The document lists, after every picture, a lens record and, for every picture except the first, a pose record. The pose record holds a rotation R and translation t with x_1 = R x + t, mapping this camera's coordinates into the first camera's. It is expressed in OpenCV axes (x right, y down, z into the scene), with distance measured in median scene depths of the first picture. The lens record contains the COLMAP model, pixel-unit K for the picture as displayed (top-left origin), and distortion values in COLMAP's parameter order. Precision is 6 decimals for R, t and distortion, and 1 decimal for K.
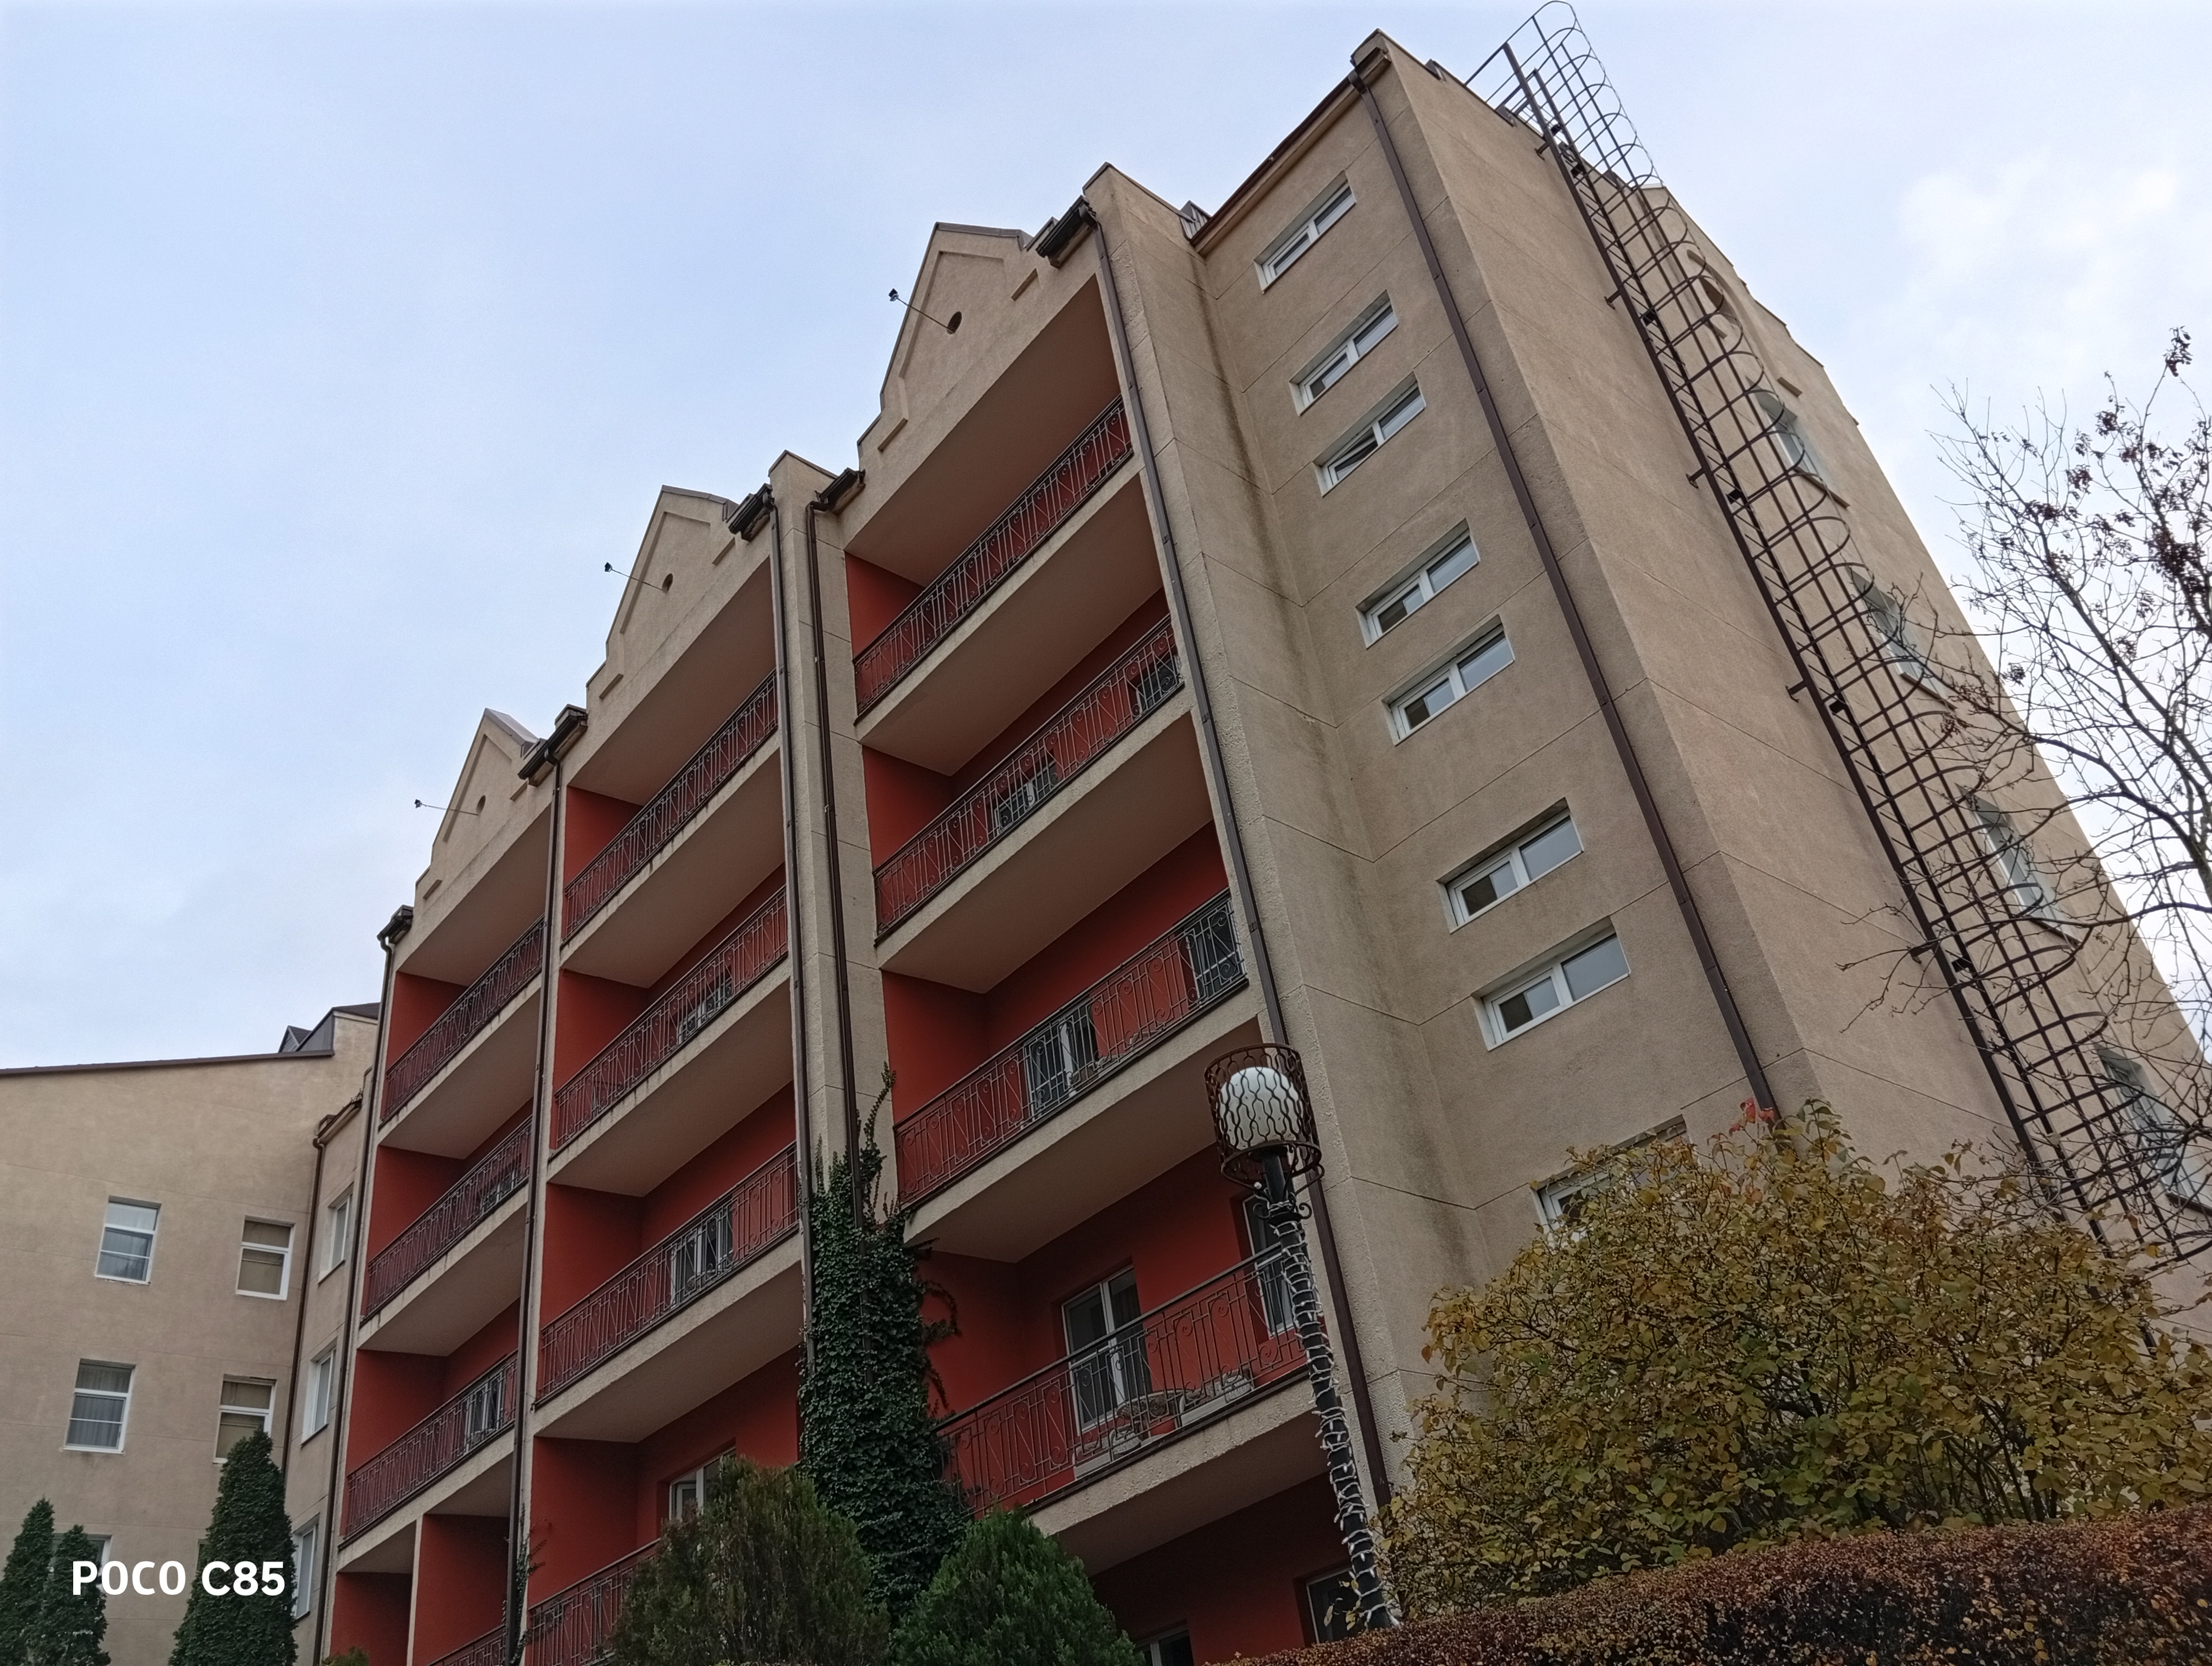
lens RADIAL K [[1708.7, 0, 1106.0], [0, 1708.7, 833.0], [0, 0, 1]] dist [0.094123, -0.335197]
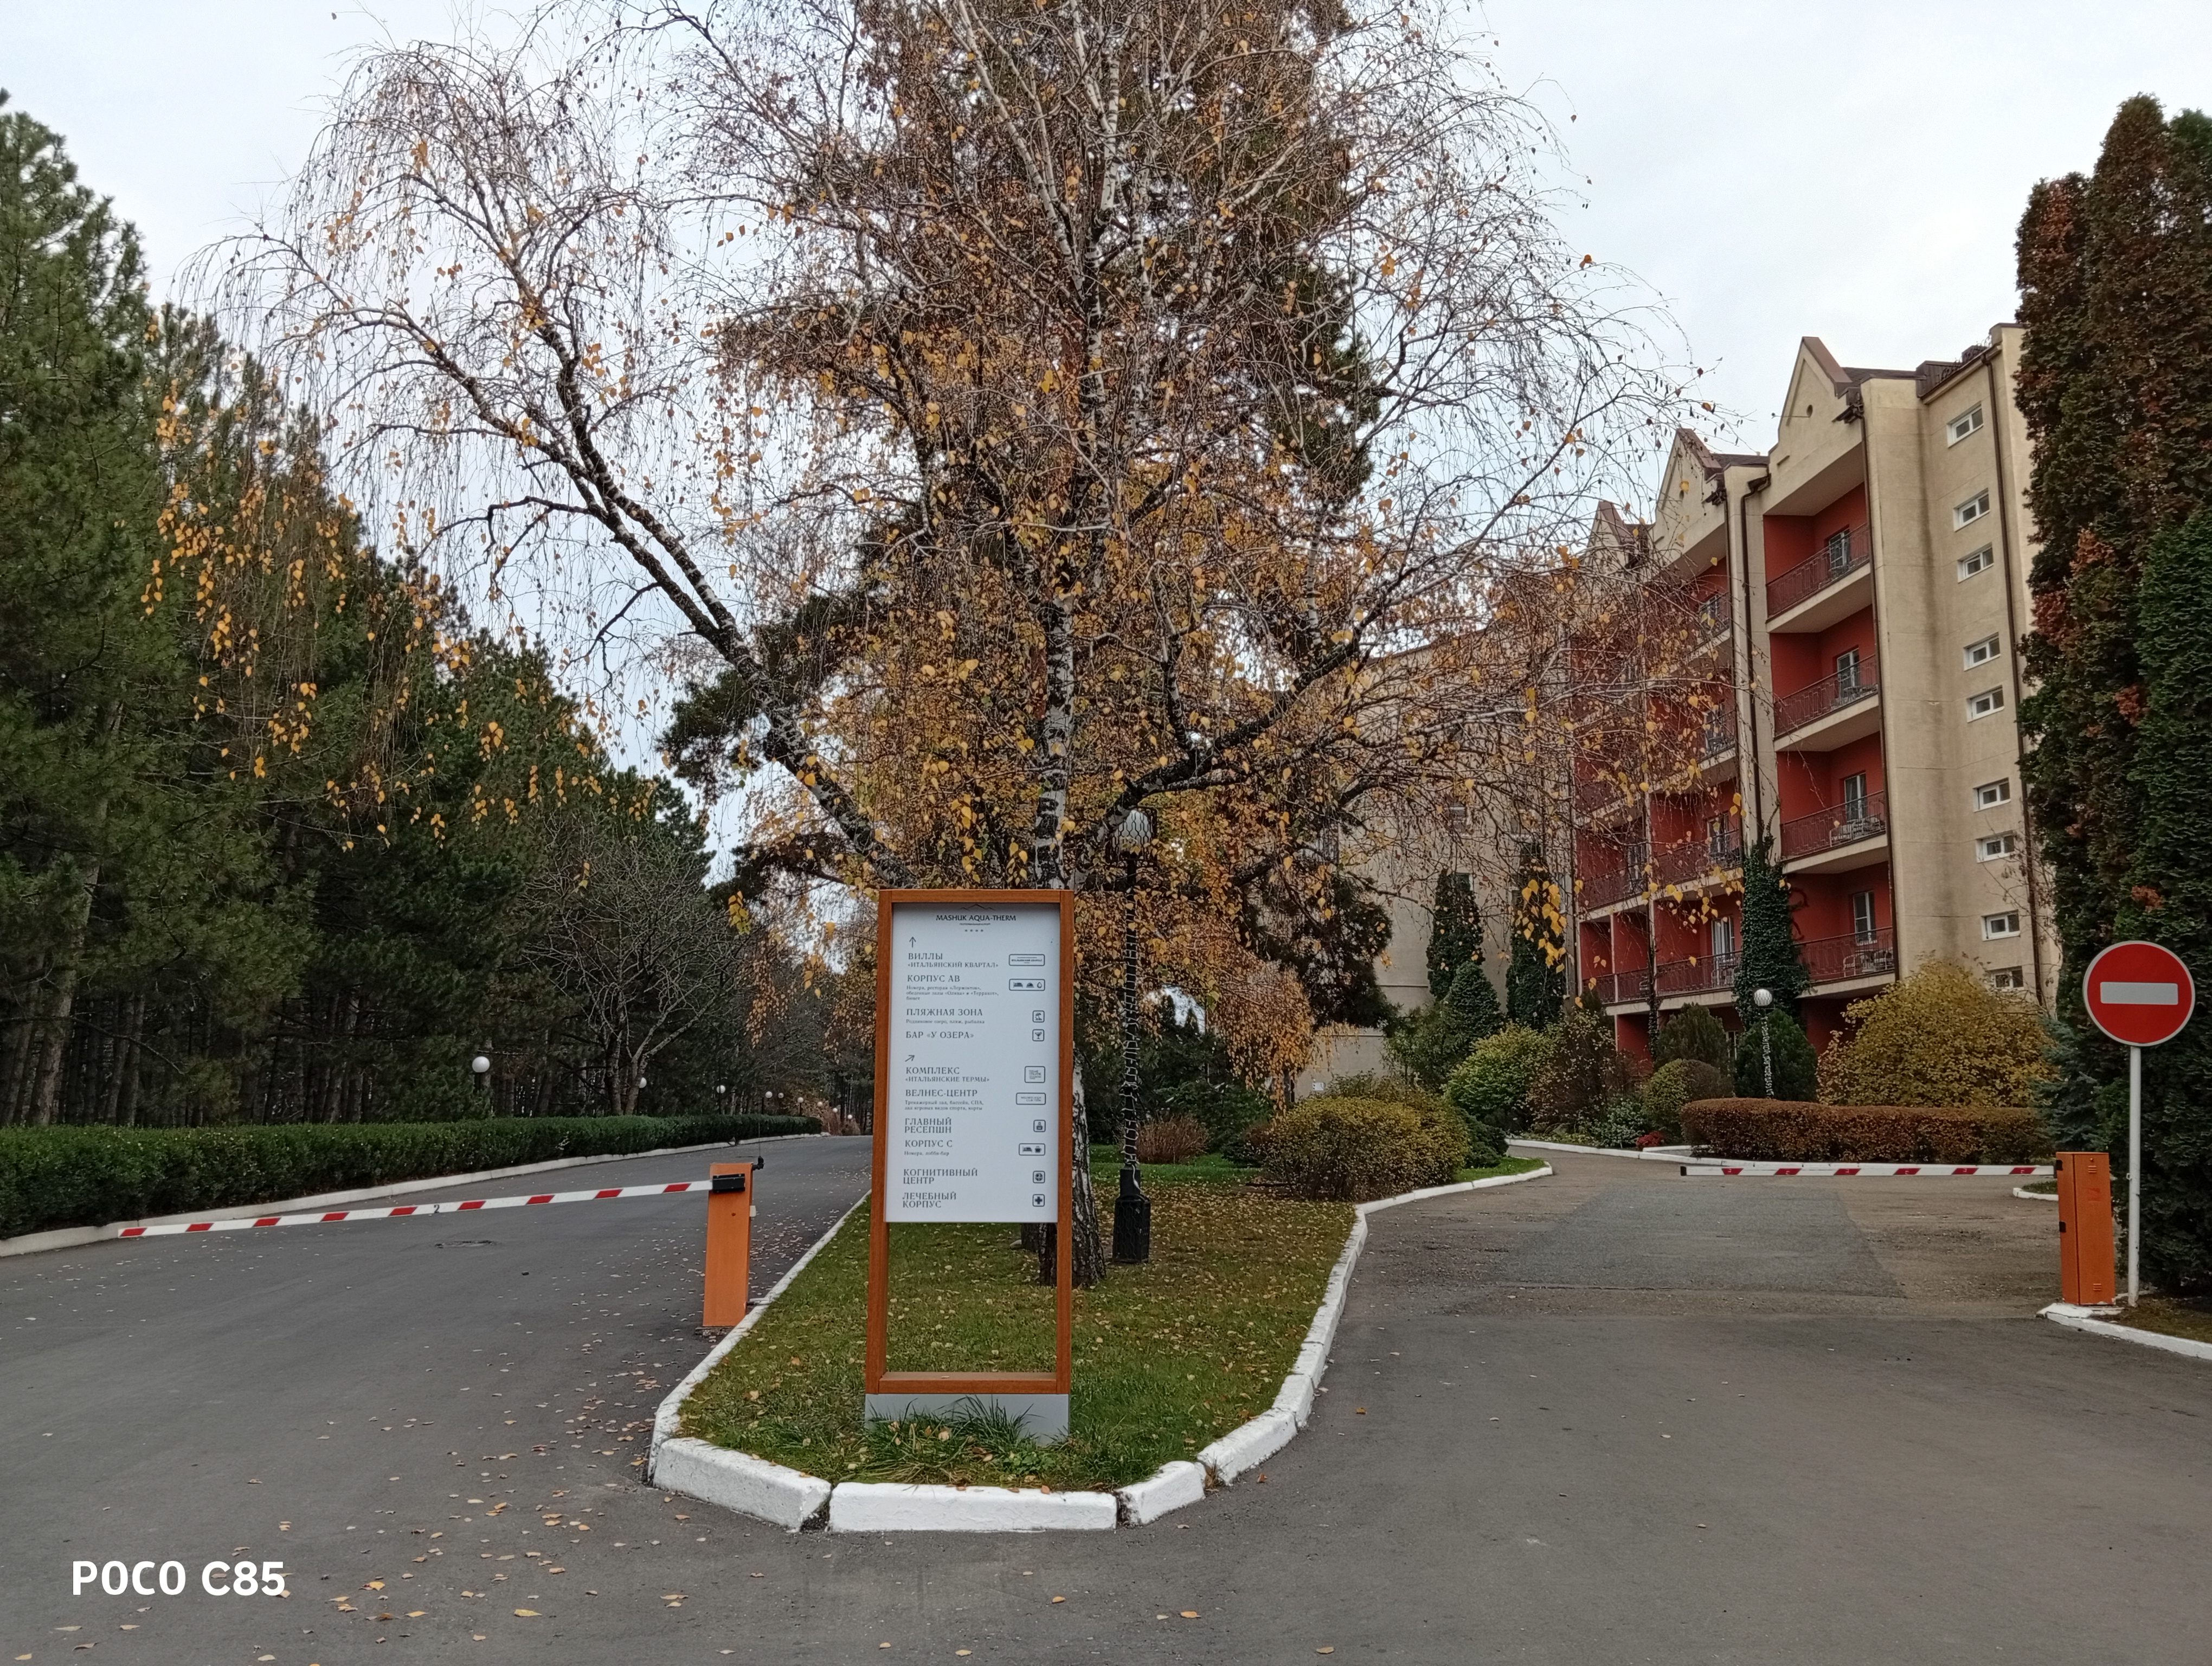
lens RADIAL K [[1708.7, 0, 1106.0], [0, 1708.7, 833.0], [0, 0, 1]] dist [0.094123, -0.335197]
pose [[0.785749, 0.069276, -0.614653, 0.553792], [0.231922, 0.888217, 0.396589, -0.893062], [0.573420, -0.454171, 0.681849, -1.064200]]
